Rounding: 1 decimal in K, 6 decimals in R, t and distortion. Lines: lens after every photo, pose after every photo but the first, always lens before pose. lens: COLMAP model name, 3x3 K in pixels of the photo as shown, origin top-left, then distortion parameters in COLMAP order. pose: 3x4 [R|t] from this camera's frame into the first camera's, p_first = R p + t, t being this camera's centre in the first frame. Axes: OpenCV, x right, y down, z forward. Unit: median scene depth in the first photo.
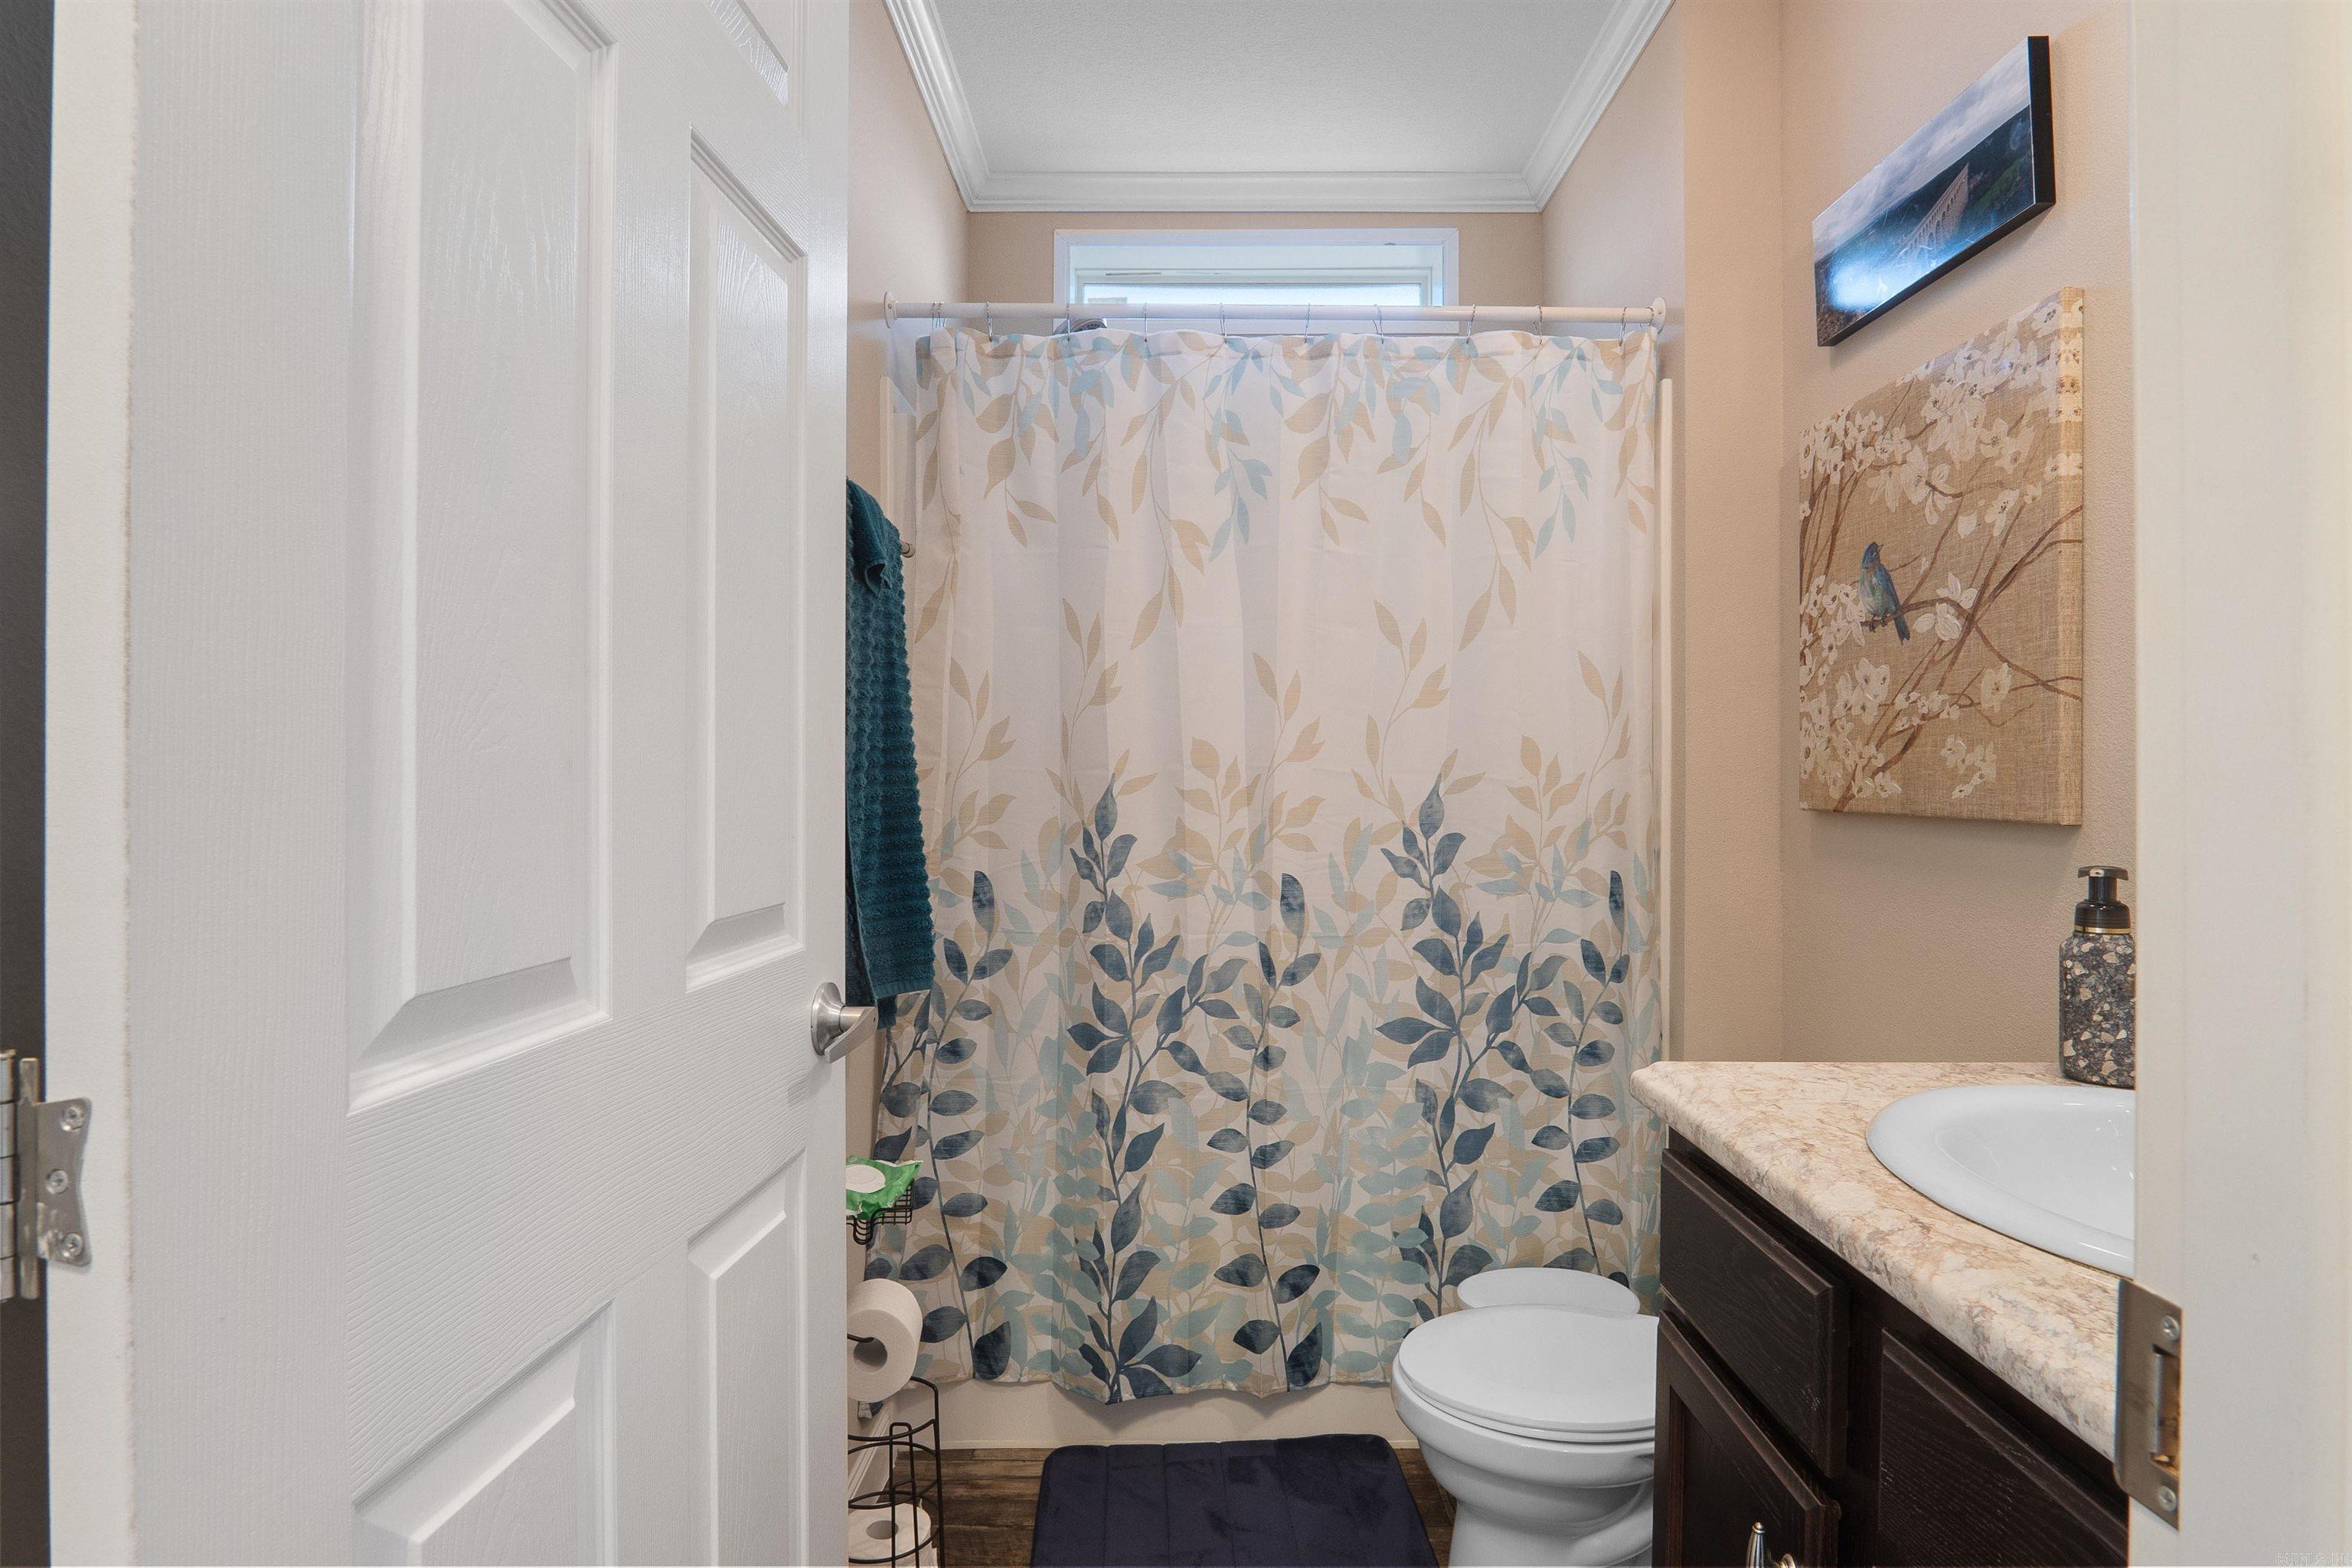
lens RADIAL K [[1251.5, 0, 1174.4], [0, 1251.5, 773.9], [0, 0, 1]] dist [-0.037712, 0.011060]
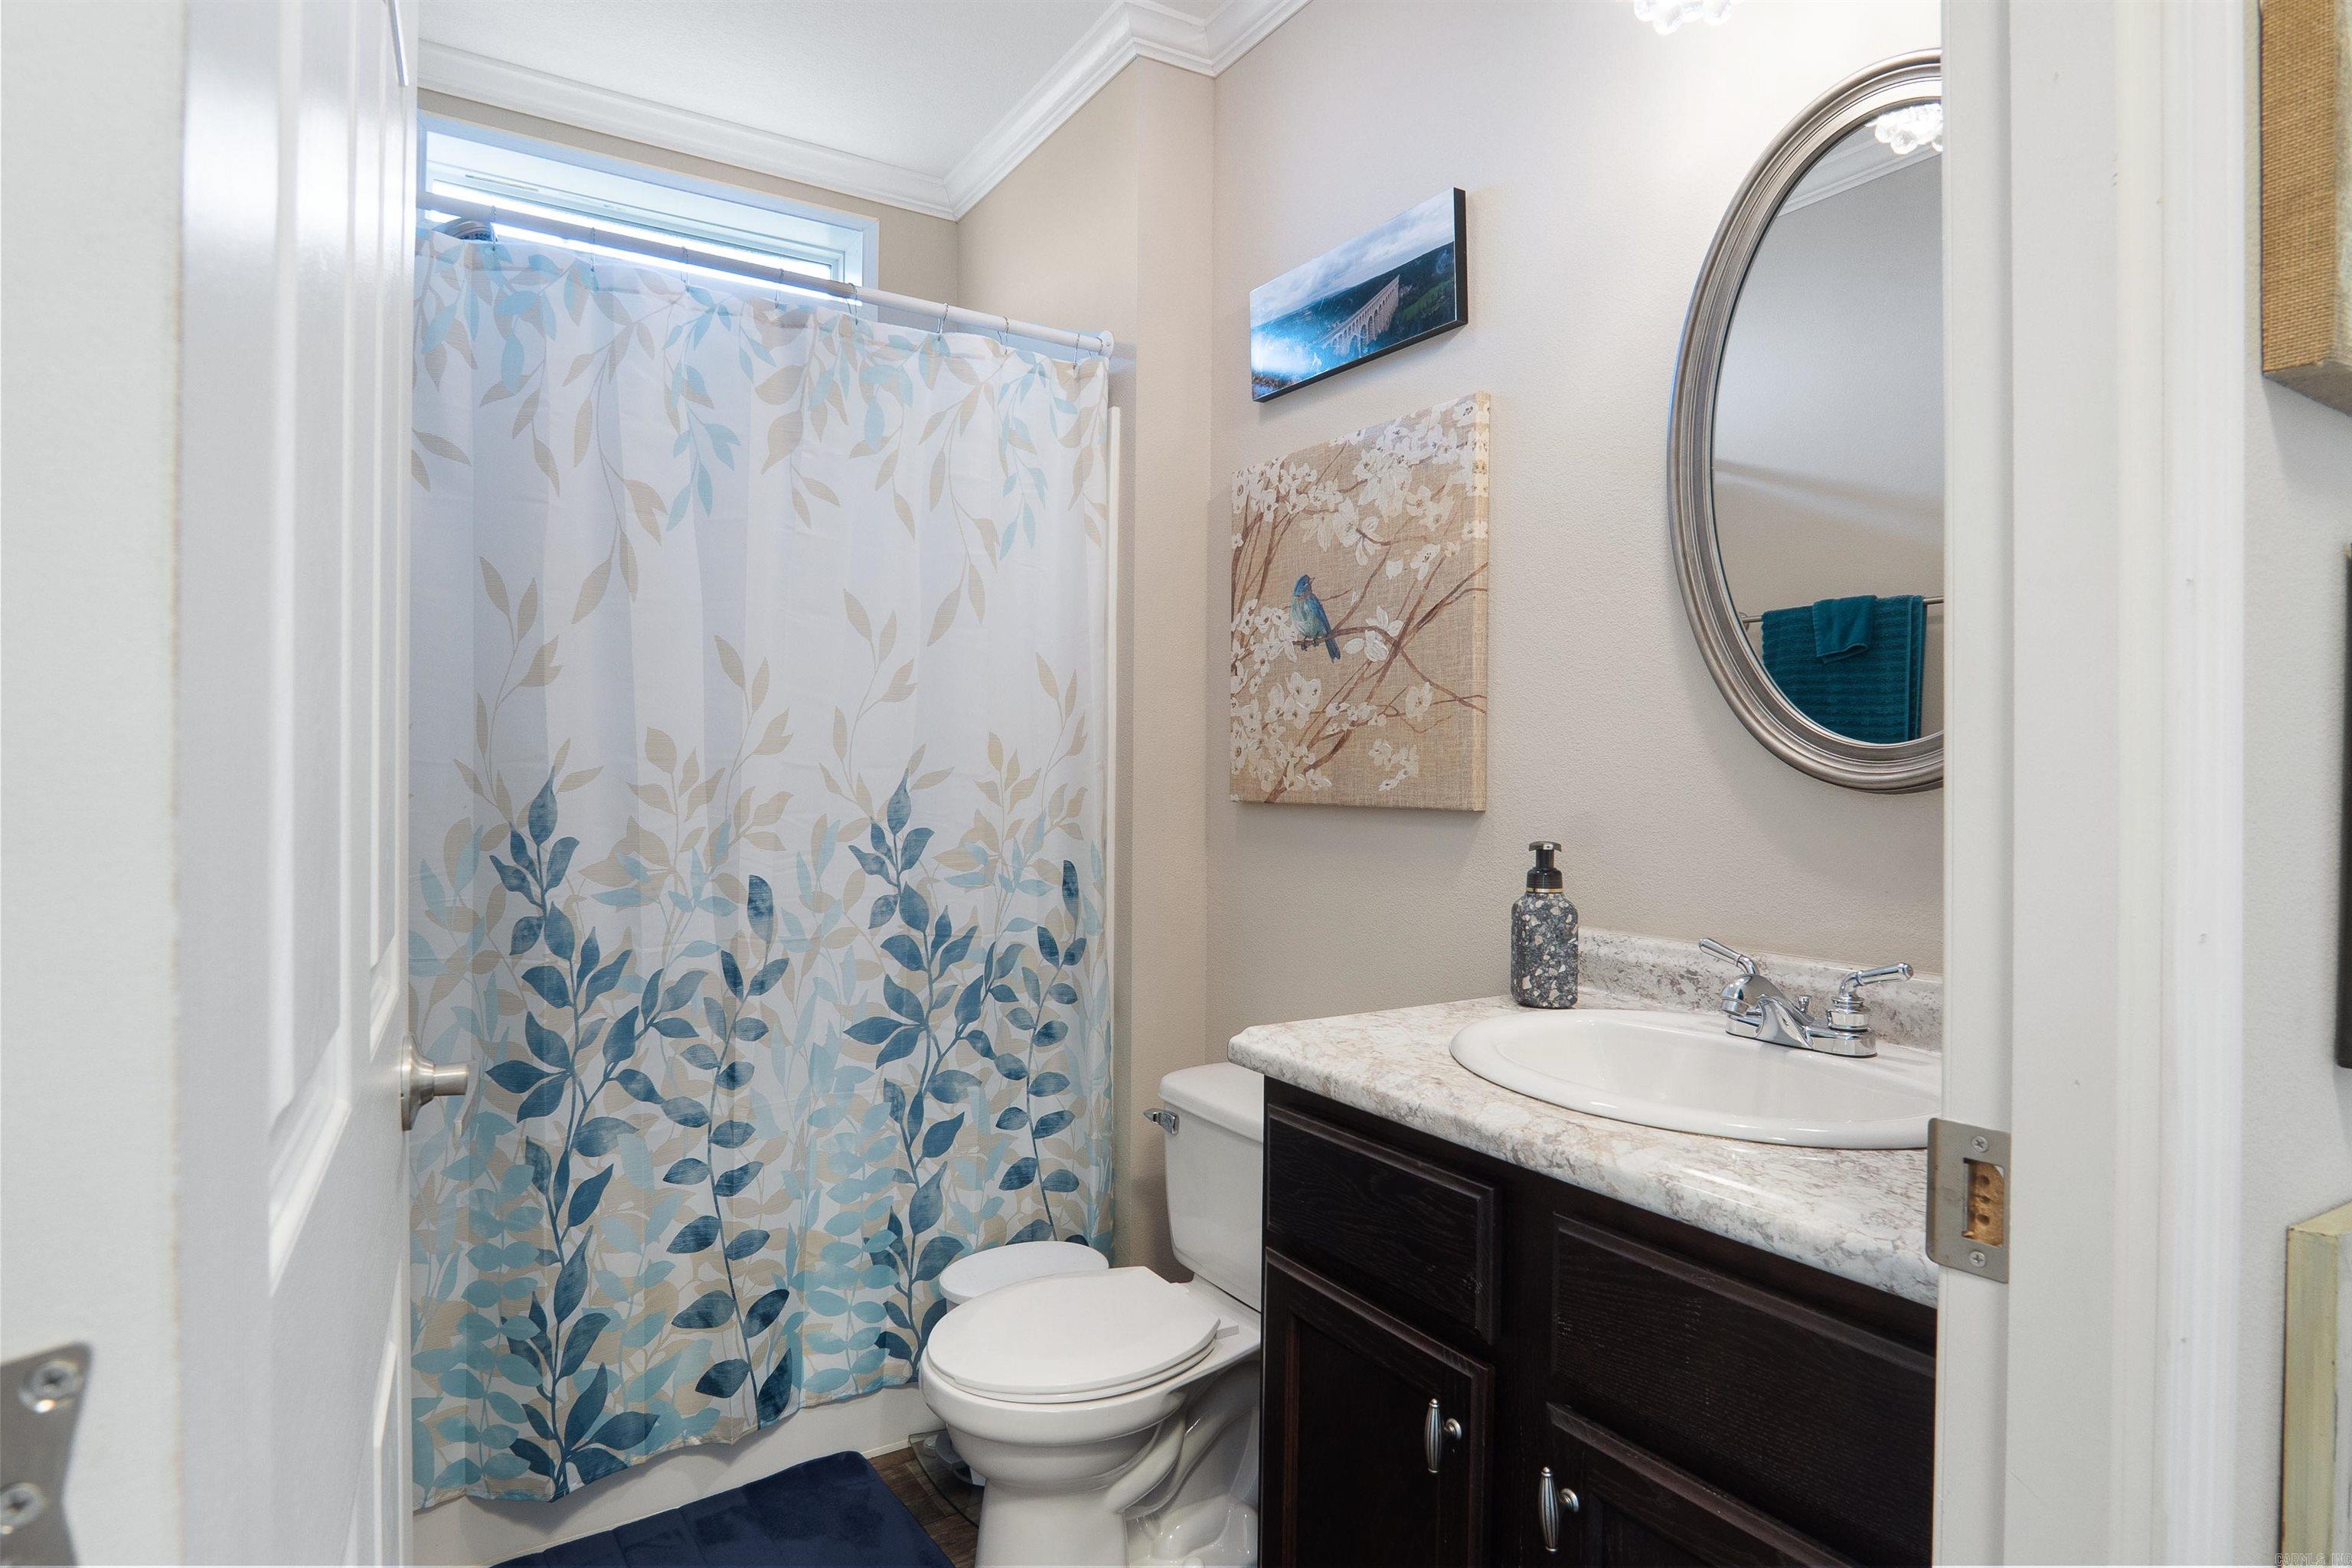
lens RADIAL K [[1251.5, 0, 1174.4], [0, 1251.5, 773.9], [0, 0, 1]] dist [-0.037712, 0.011060]
pose [[0.836775, 0.002515, 0.547541, -0.156655], [-0.004563, 0.999987, 0.002380, 0.000752], [-0.547528, -0.004490, 0.836775, 0.053739]]
